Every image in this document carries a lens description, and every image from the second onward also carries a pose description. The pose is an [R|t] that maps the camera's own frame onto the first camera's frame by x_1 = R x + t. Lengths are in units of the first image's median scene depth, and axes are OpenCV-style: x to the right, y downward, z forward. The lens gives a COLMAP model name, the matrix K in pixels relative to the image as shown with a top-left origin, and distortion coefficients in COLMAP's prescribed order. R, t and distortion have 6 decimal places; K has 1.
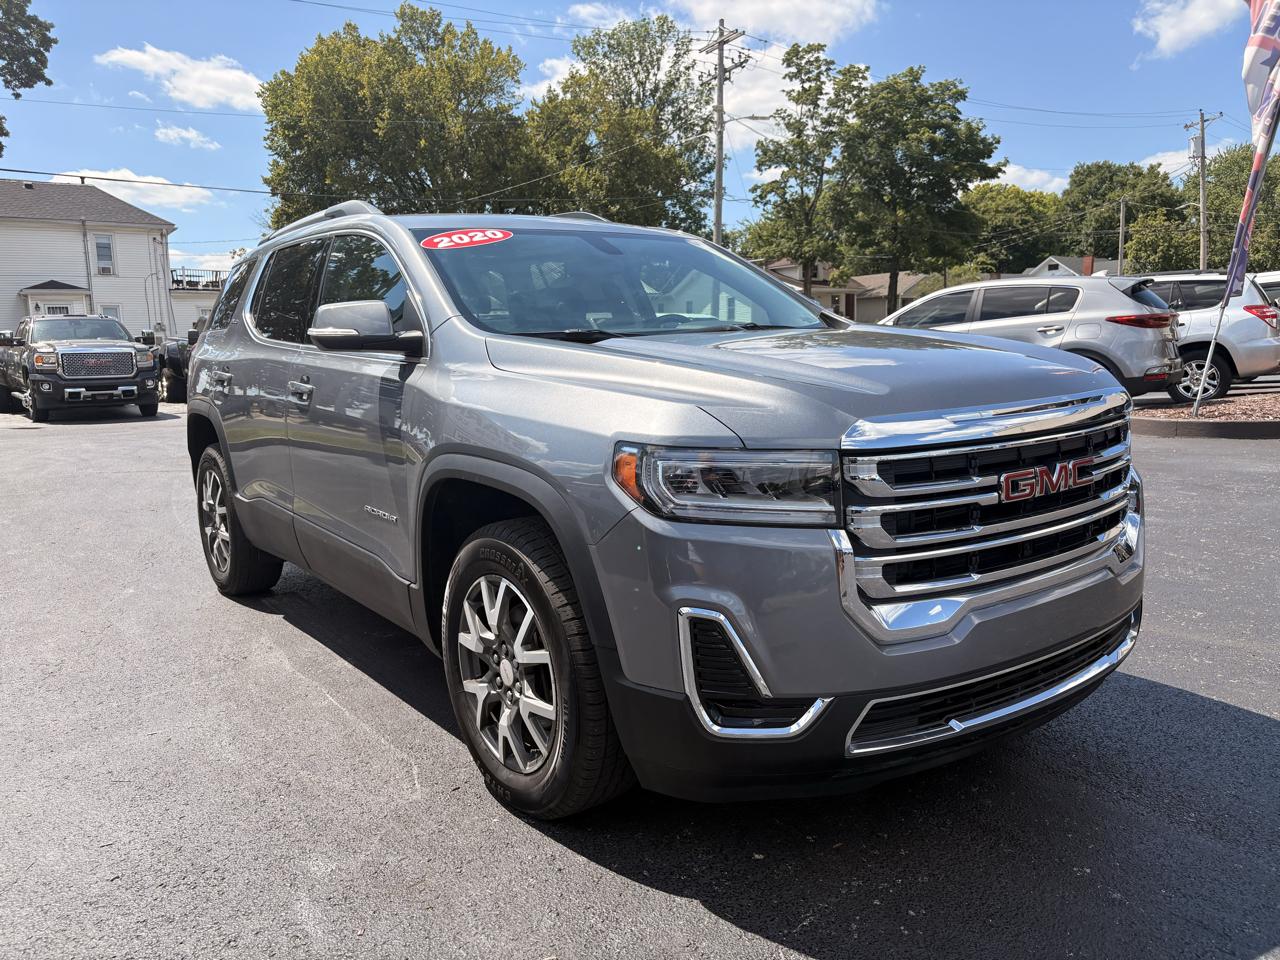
lens RADIAL K [[983.3, 0, 640.2], [0, 983.3, 482.5], [0, 0, 1]] dist [0.014536, -0.007753]
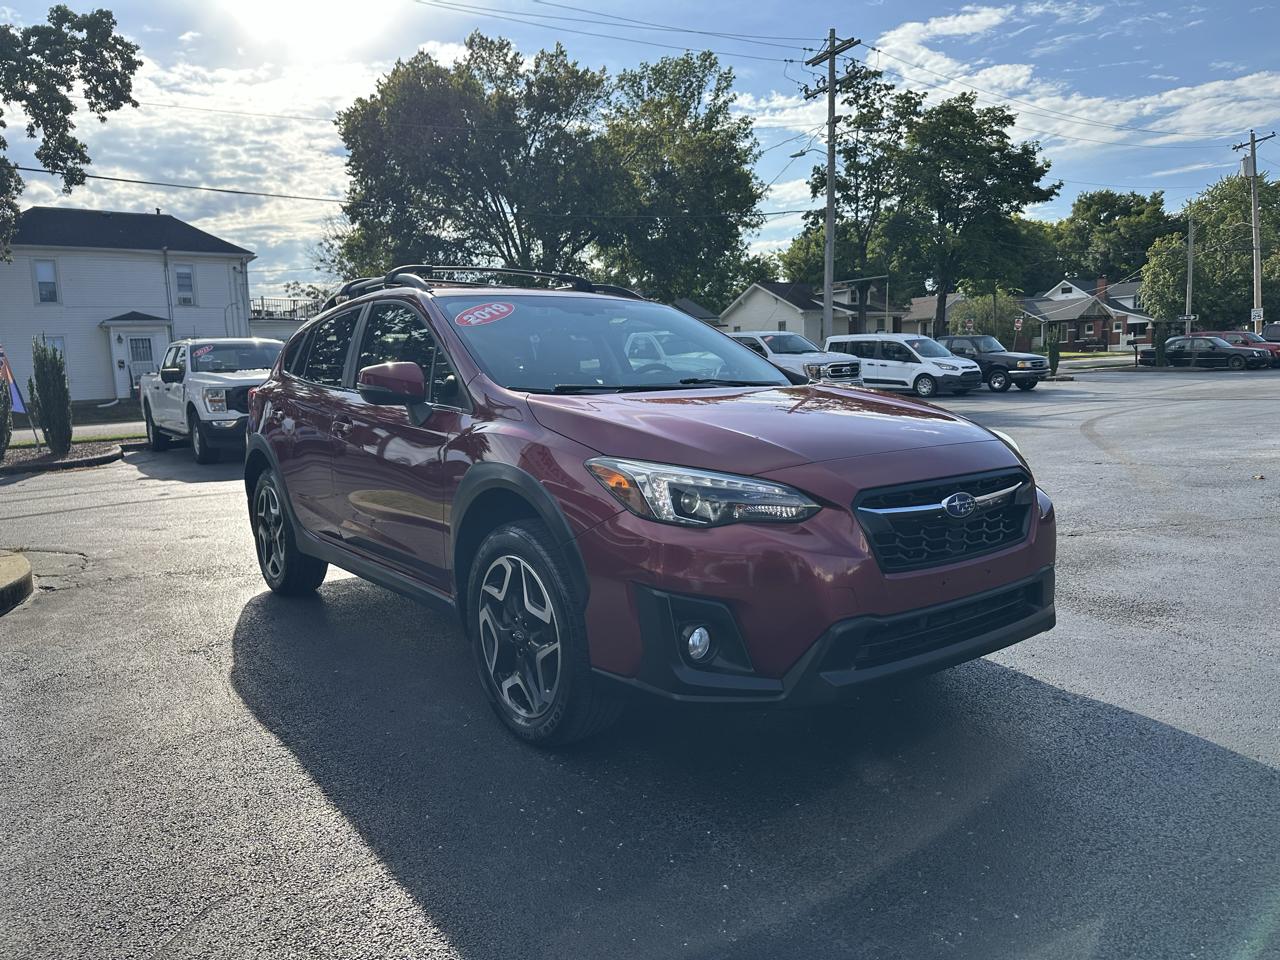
lens RADIAL K [[899.6, 0, 633.5], [0, 899.6, 488.8], [0, 0, 1]] dist [0.026163, -0.032768]
pose [[0.999874, -0.015351, 0.003935, -0.078408], [0.015390, 0.999831, -0.010023, -0.009540], [-0.003780, 0.010082, 0.999942, 0.078271]]
